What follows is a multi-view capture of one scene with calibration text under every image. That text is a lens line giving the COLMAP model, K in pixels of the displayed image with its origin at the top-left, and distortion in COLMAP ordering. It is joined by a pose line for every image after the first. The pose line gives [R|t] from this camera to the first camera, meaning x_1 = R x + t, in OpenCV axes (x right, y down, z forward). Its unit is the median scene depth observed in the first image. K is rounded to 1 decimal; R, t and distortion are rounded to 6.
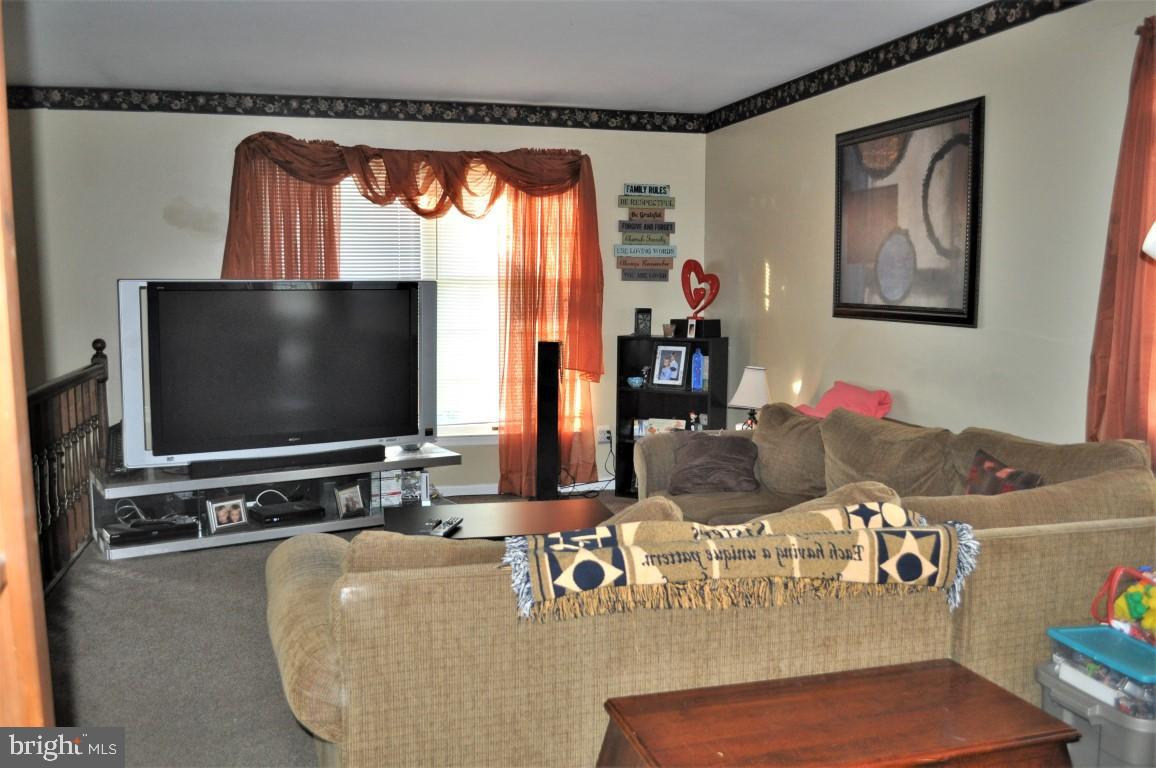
lens RADIAL K [[1064.4, 0, 580.8], [0, 1064.4, 386.6], [0, 0, 1]] dist [-0.055991, 0.000000]
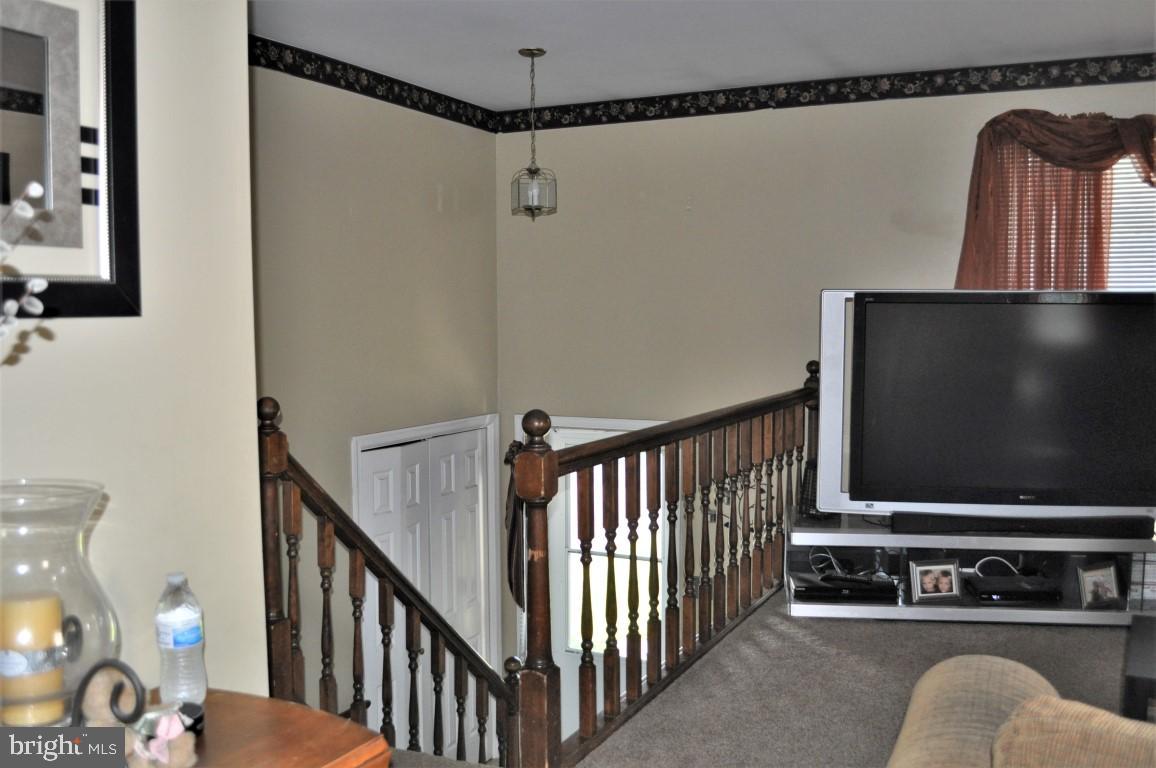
lens RADIAL K [[1064.4, 0, 597.5], [0, 1064.4, 387.6], [0, 0, 1]] dist [-0.055991, 0.000000]
pose [[0.759454, 0.042677, -0.649160, -0.012551], [-0.064170, 0.997894, -0.009468, -0.002321], [0.647389, 0.048847, 0.760593, 0.201588]]
